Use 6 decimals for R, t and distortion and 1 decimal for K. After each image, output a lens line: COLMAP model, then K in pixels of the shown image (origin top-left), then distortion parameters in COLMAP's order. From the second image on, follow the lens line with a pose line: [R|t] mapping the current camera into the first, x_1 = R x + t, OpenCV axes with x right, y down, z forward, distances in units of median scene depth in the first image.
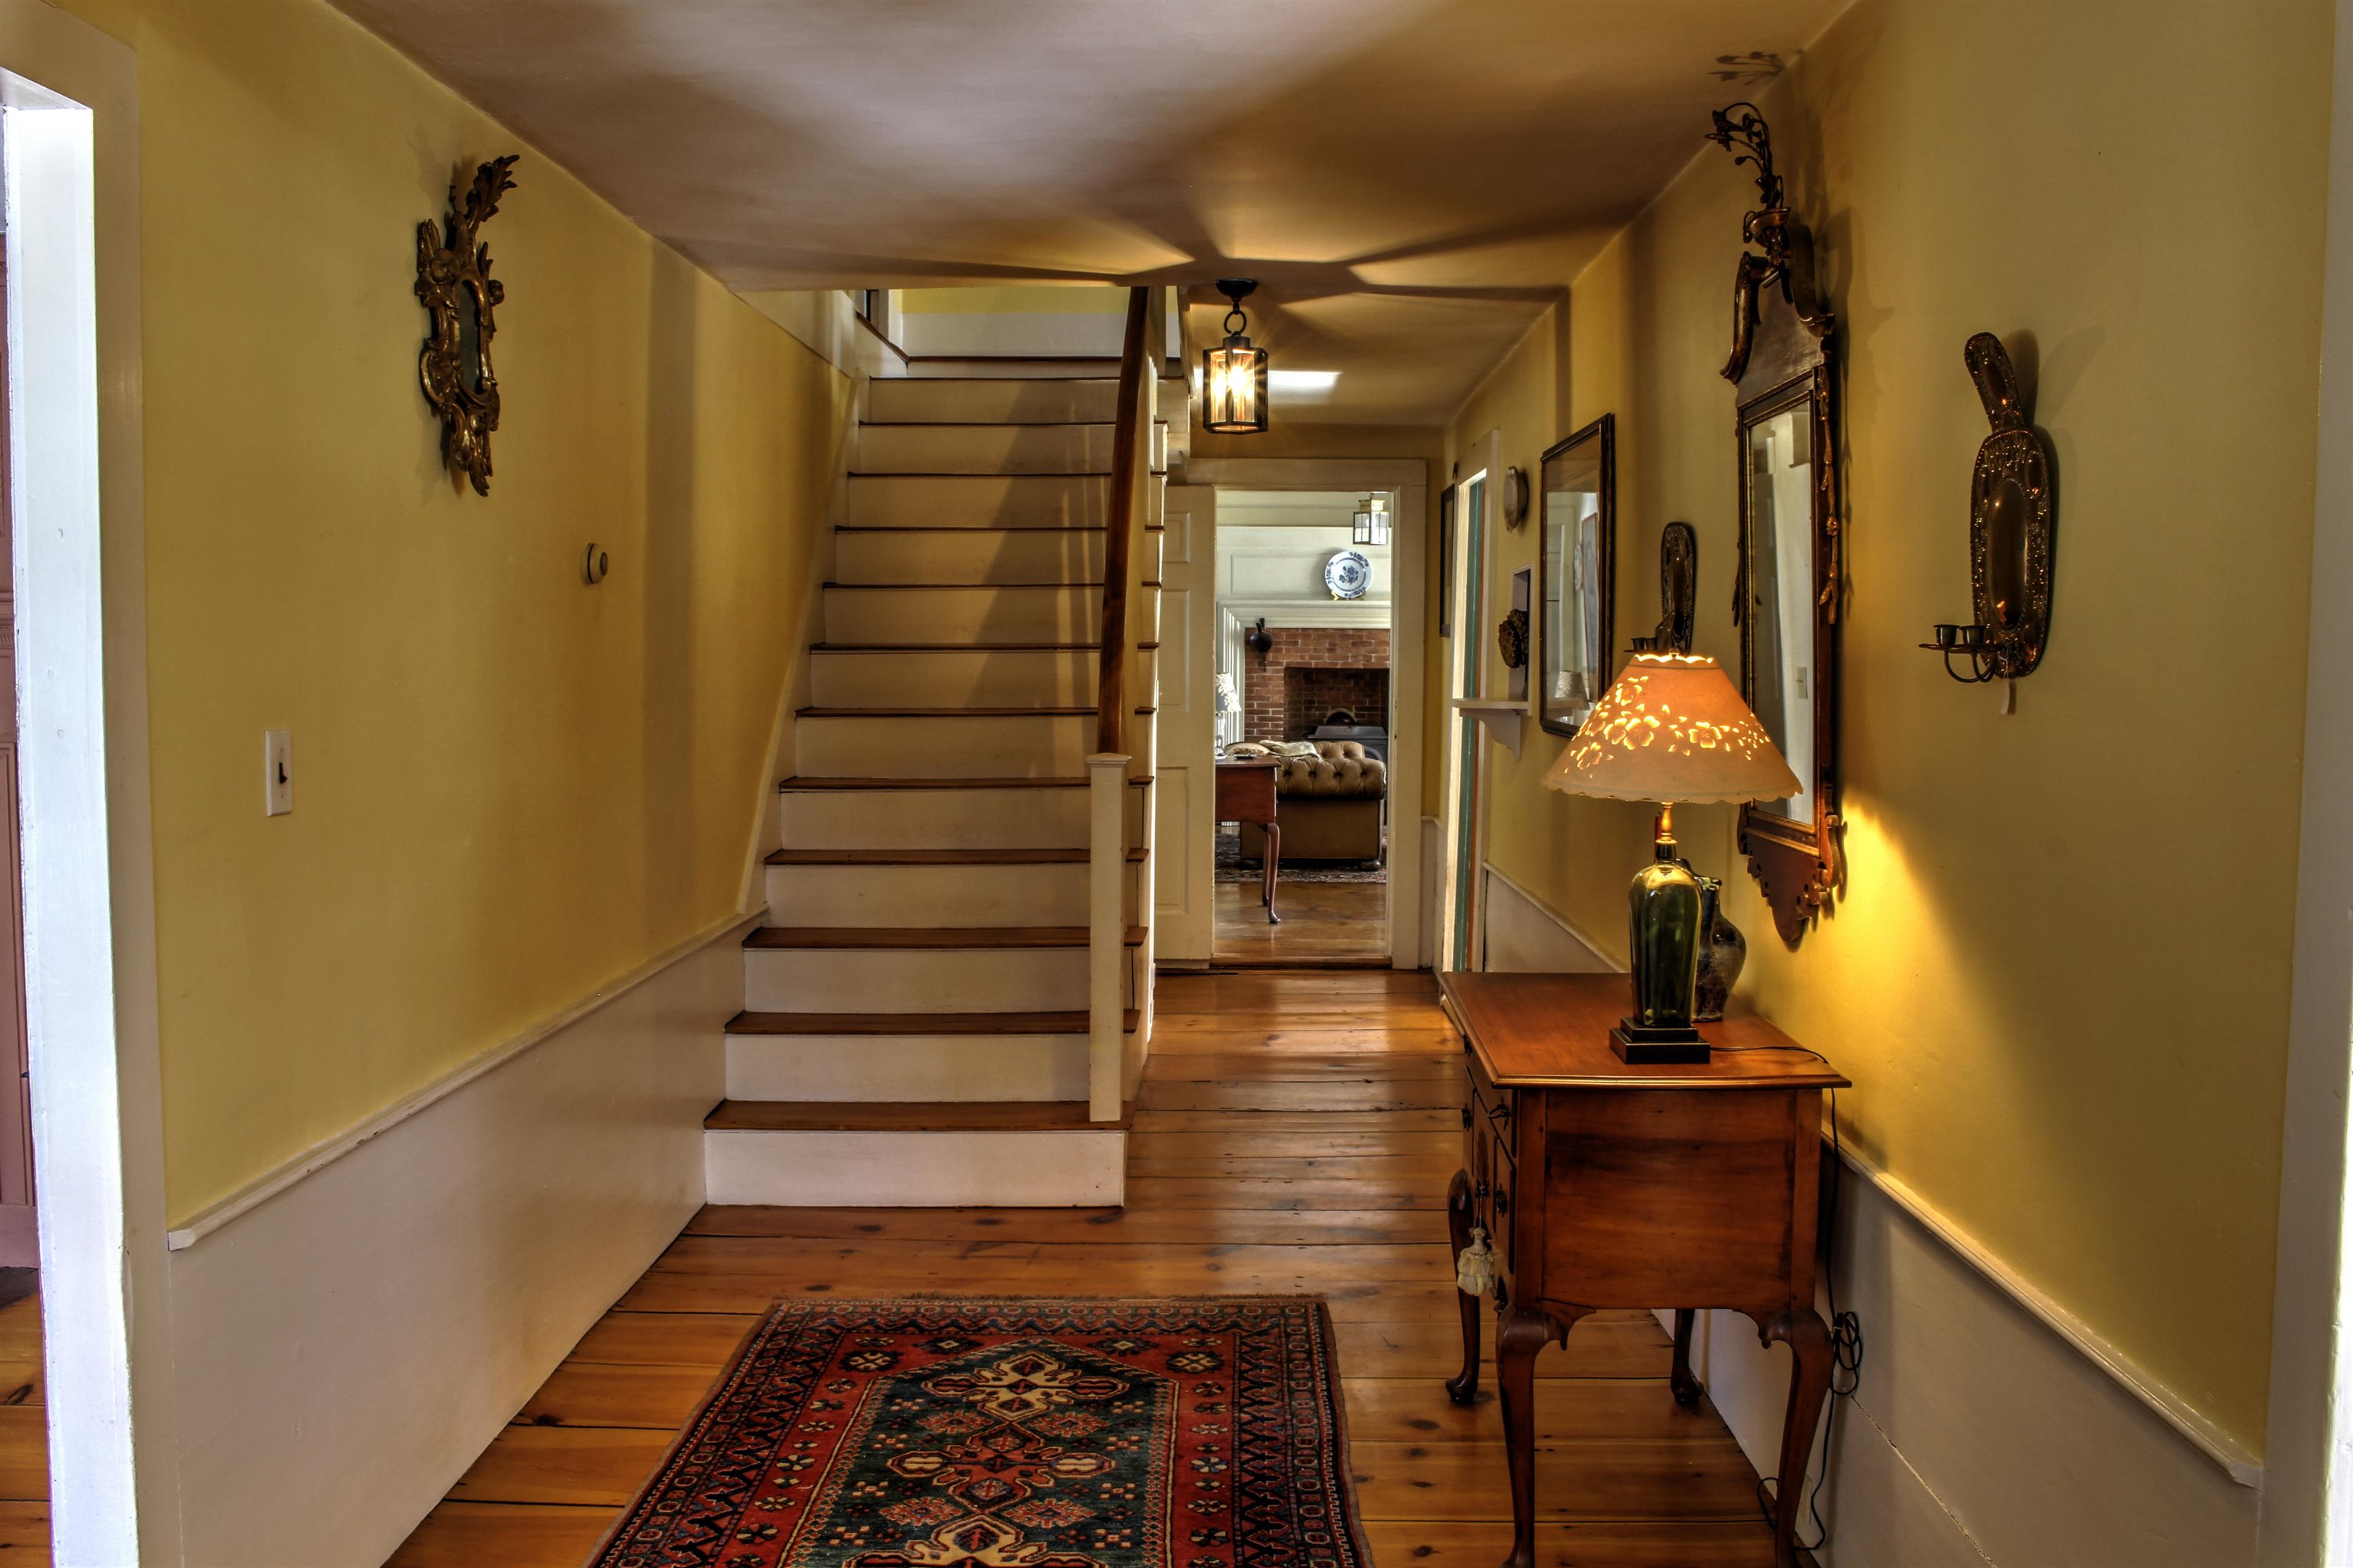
lens RADIAL K [[1946.7, 0, 1178.3], [0, 1946.7, 781.8], [0, 0, 1]] dist [-0.131649, 0.065154]
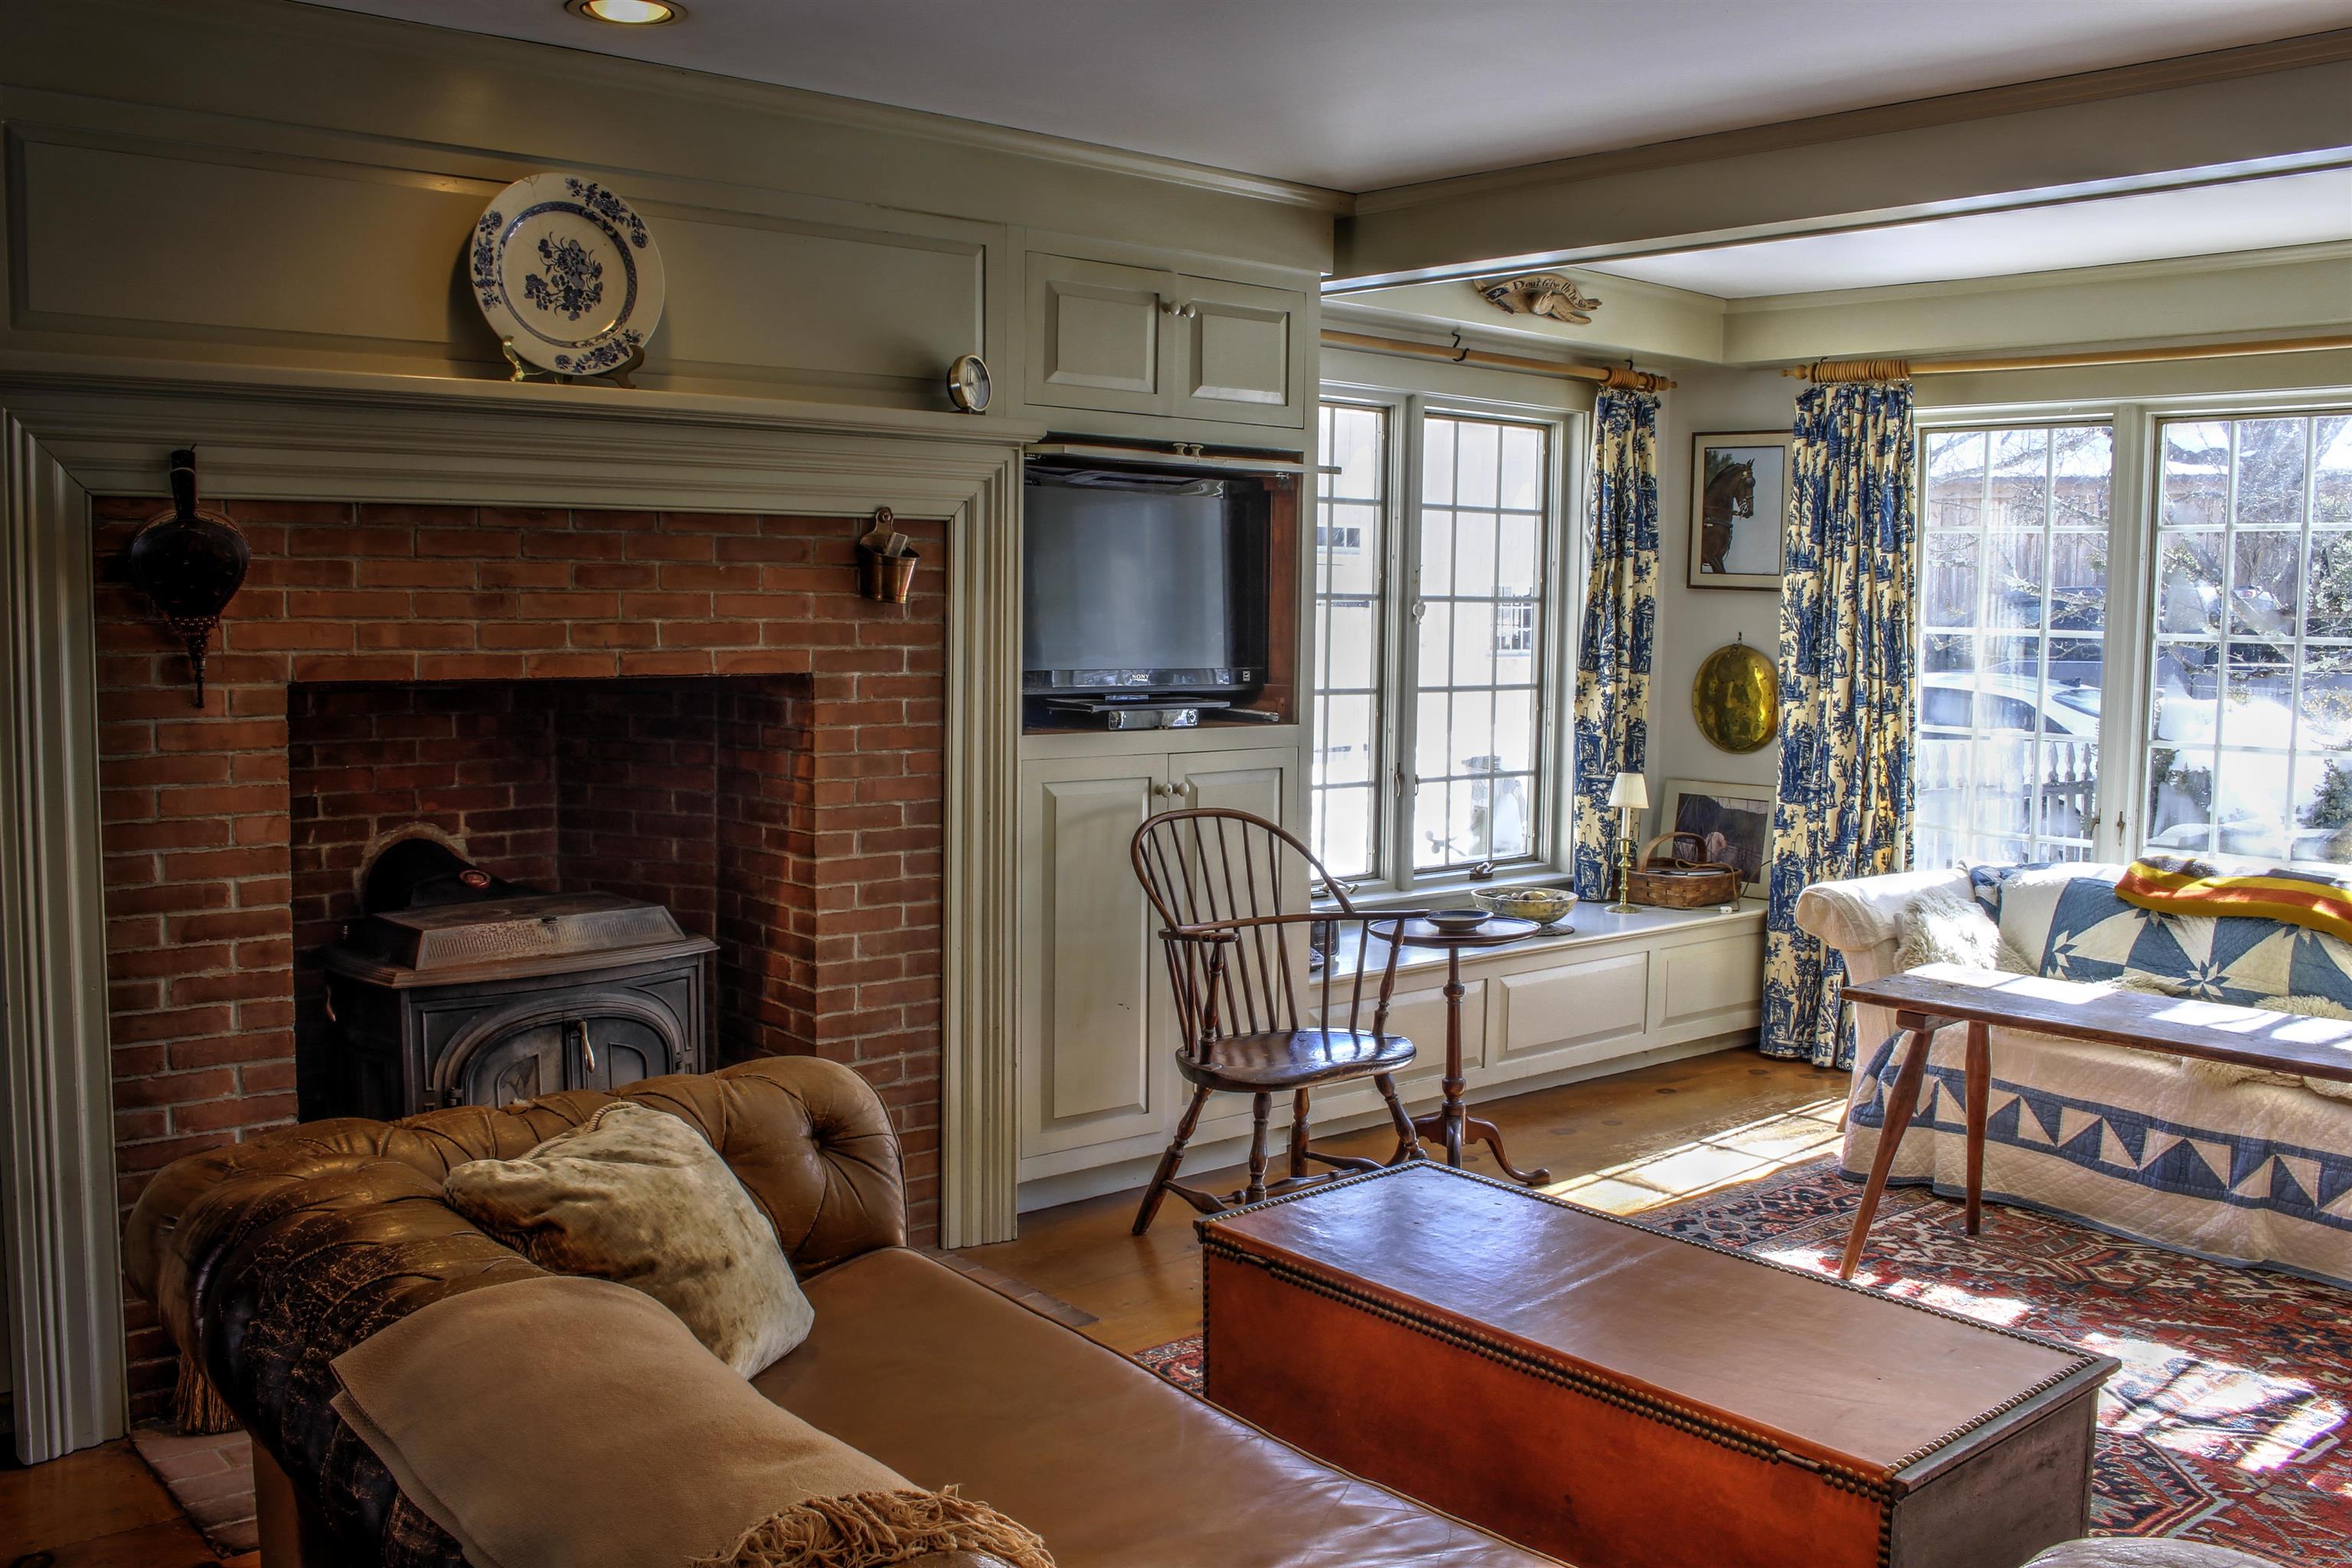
lens RADIAL K [[2081.4, 0, 1173.2], [0, 2081.4, 780.8], [0, 0, 1]] dist [-0.152622, 0.133780]
pose [[0.751537, -0.054837, 0.657408, -0.020283], [0.029196, 0.998327, 0.049898, -0.056584], [-0.659044, -0.018306, 0.751881, 0.766388]]
